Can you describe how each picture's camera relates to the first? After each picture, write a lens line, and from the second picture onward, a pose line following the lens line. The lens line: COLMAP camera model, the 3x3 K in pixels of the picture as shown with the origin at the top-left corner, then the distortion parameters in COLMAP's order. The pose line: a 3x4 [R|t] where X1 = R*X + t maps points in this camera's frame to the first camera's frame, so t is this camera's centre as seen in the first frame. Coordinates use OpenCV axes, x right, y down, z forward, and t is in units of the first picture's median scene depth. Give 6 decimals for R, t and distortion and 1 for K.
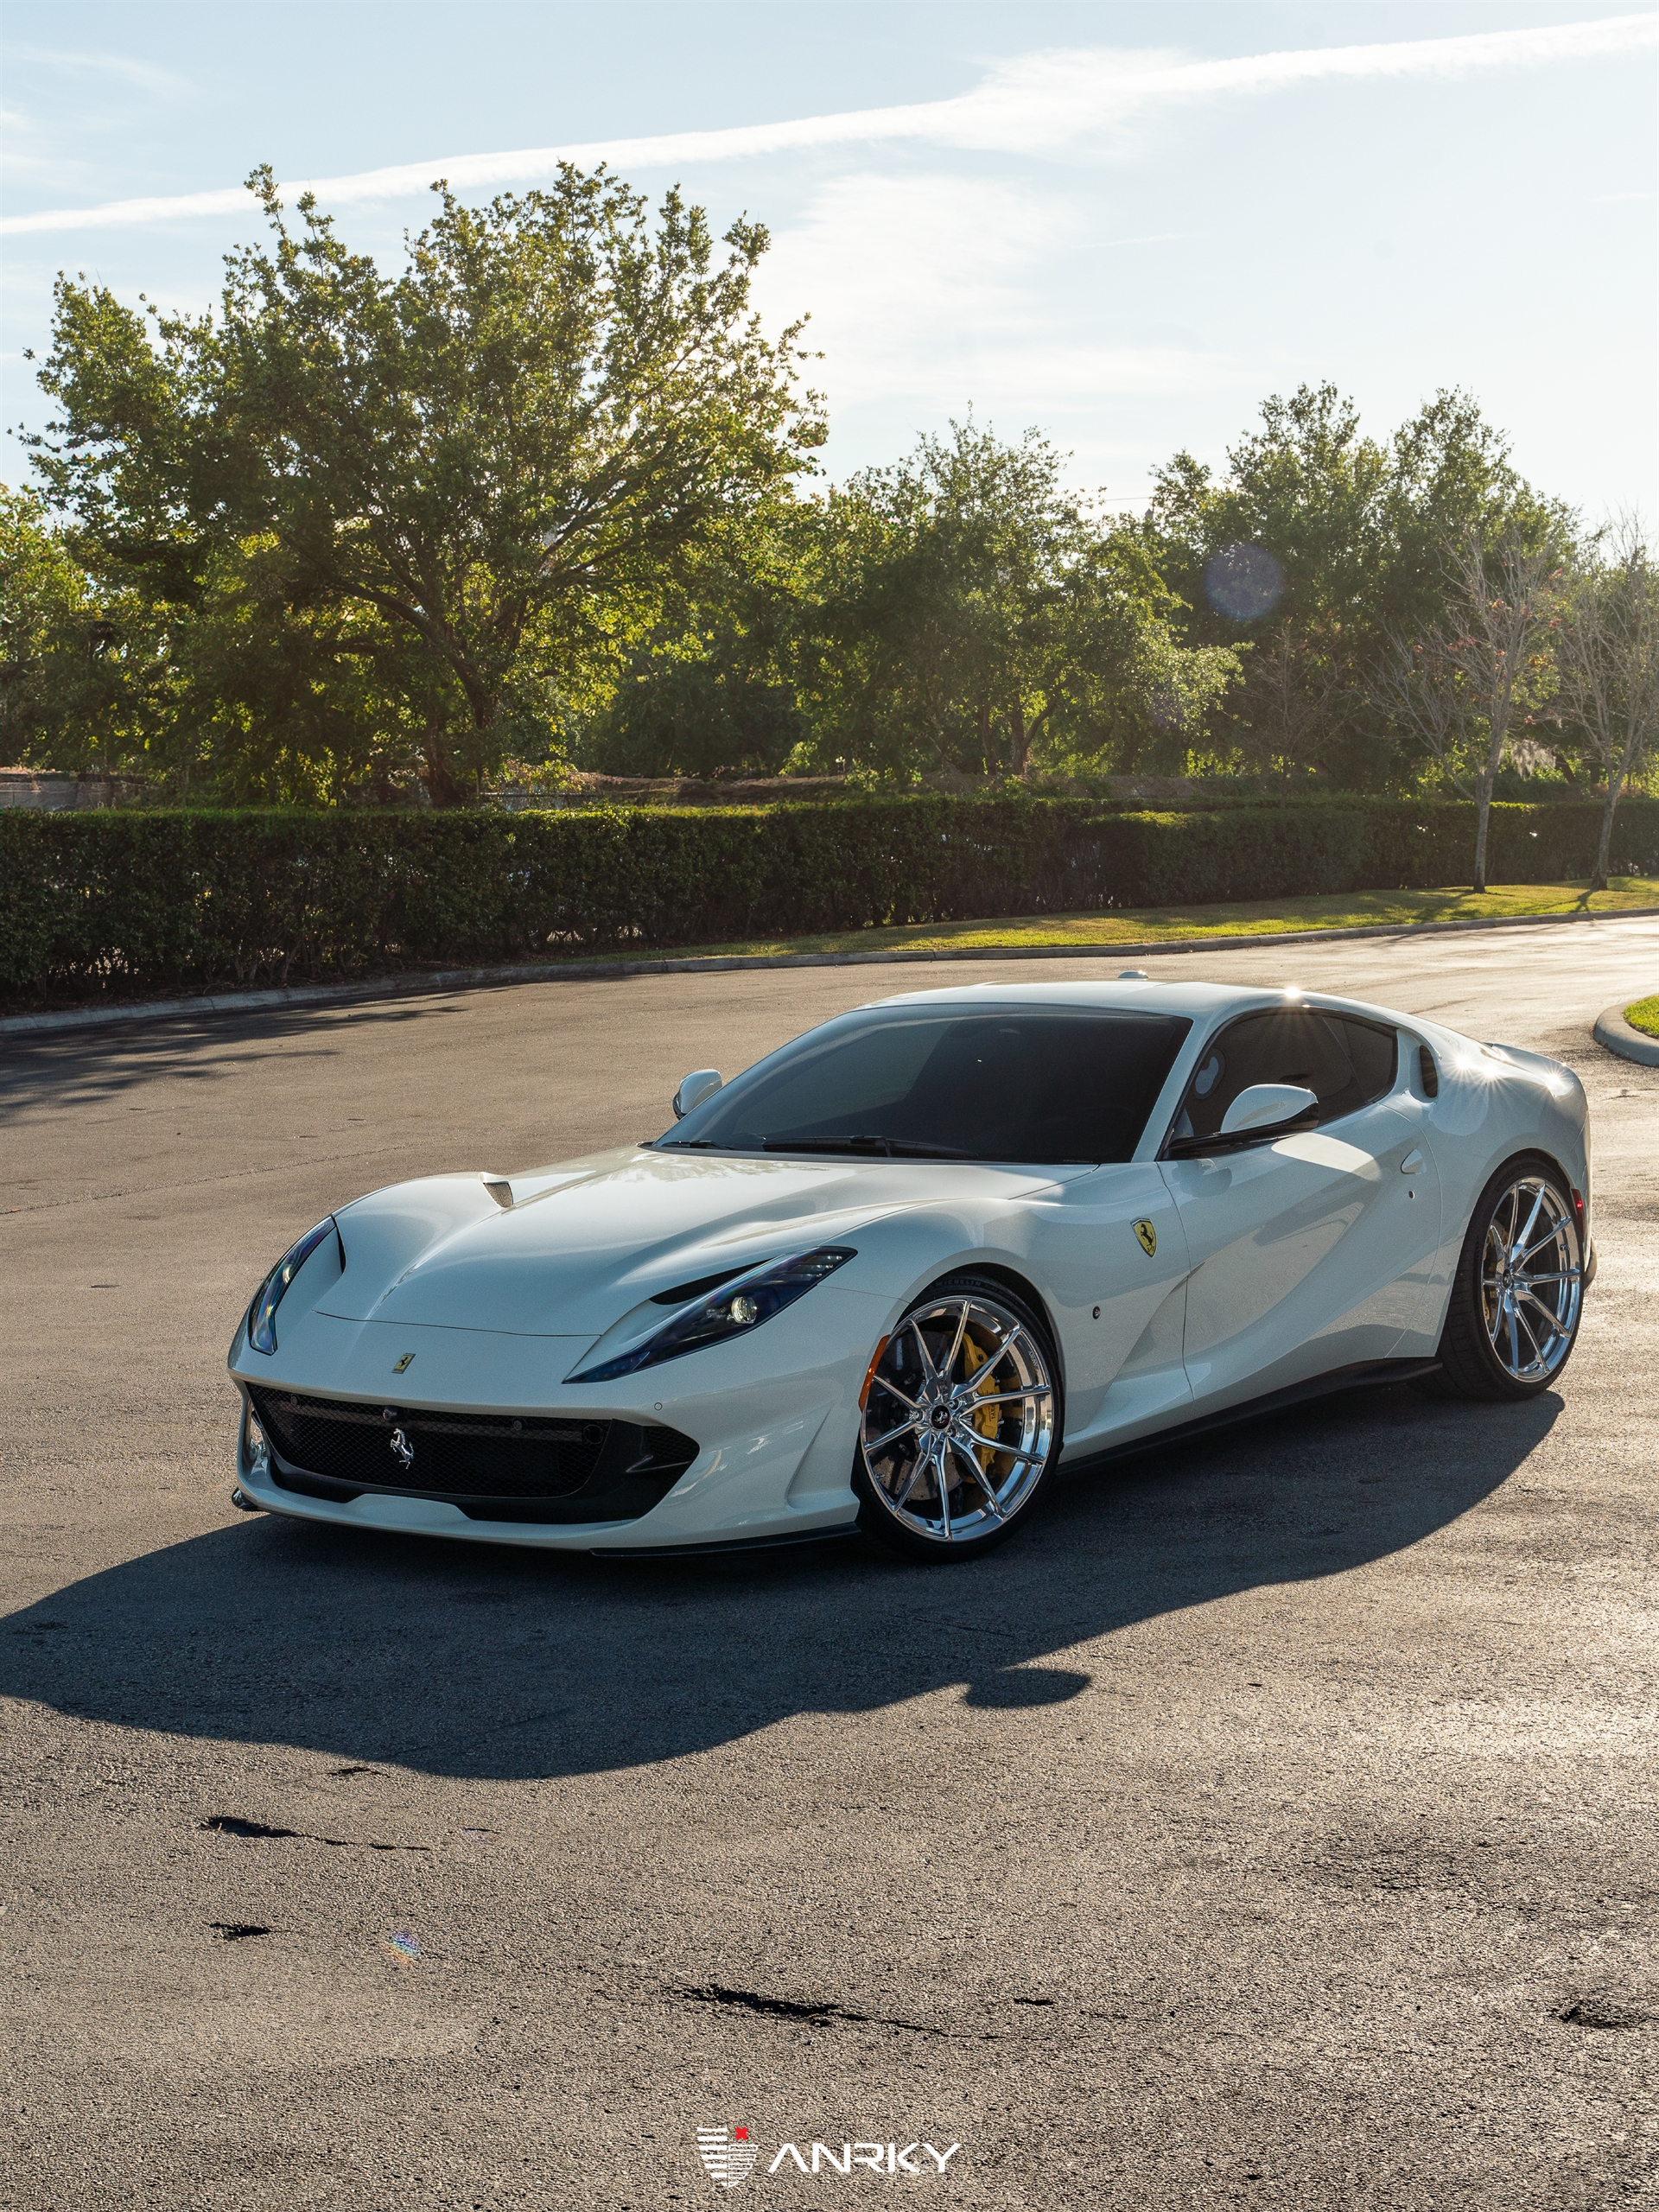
lens RADIAL K [[5130.5, 0, 837.6], [0, 5130.5, 1107.1], [0, 0, 1]] dist [0.088813, 0.000000]
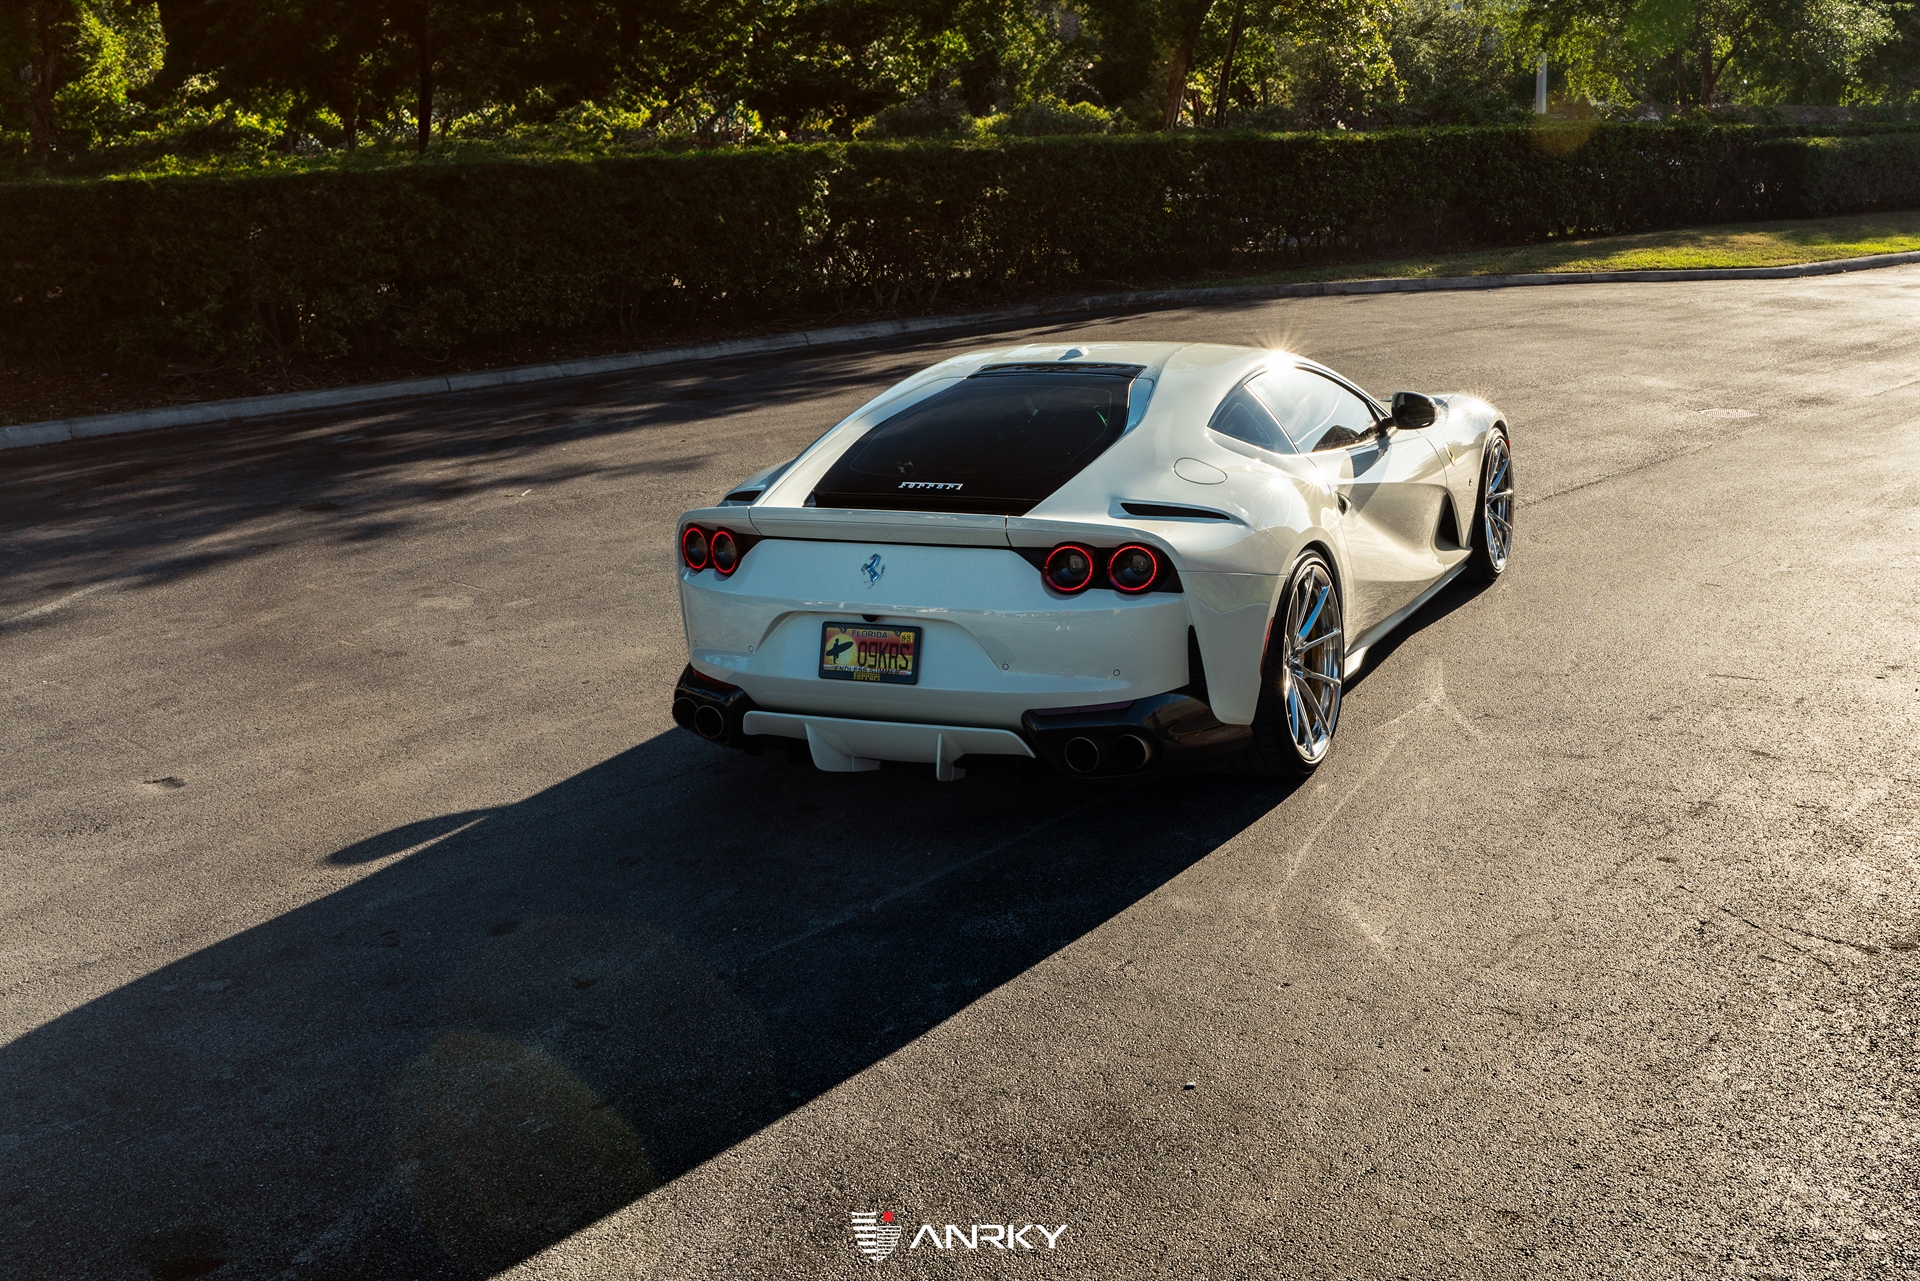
lens RADIAL K [[2024.1, 0, 1143.7], [0, 2024.1, 501.2], [0, 0, 1]] dist [0.007410, 0.000000]
pose [[0.967283, 0.053448, -0.248005, 0.034980], [-0.020269, 0.990712, 0.134458, -0.037288], [0.252889, -0.125032, 0.959382, 0.550278]]
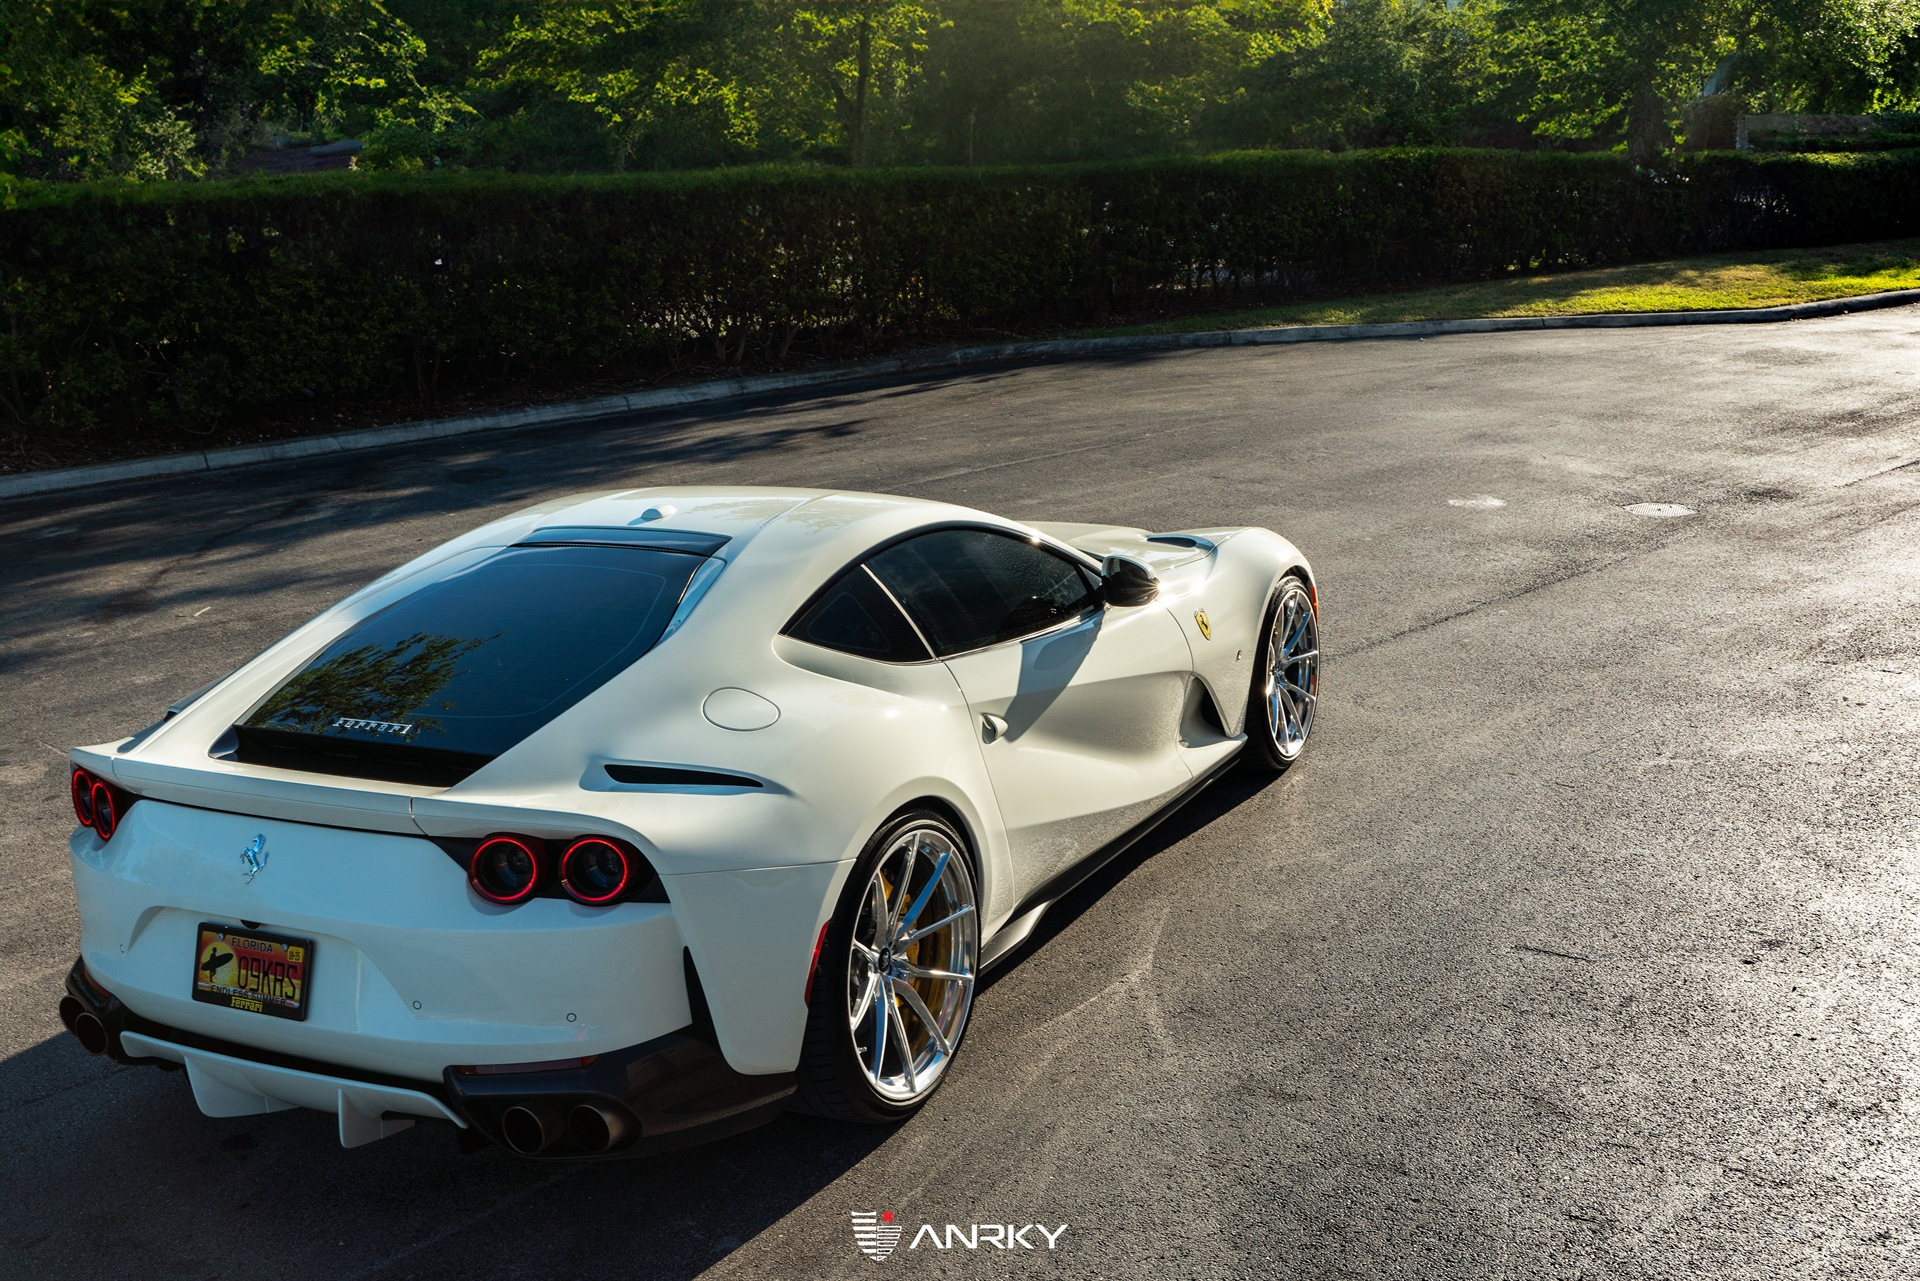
lens RADIAL K [[2024.1, 0, 971.0], [0, 2024.1, 626.6], [0, 0, 1]] dist [0.007410, 0.000000]
pose [[0.939653, 0.079406, -0.332787, 0.047200], [-0.014654, 0.981142, 0.192731, -0.043867], [0.341815, -0.176224, 0.923097, 0.595677]]
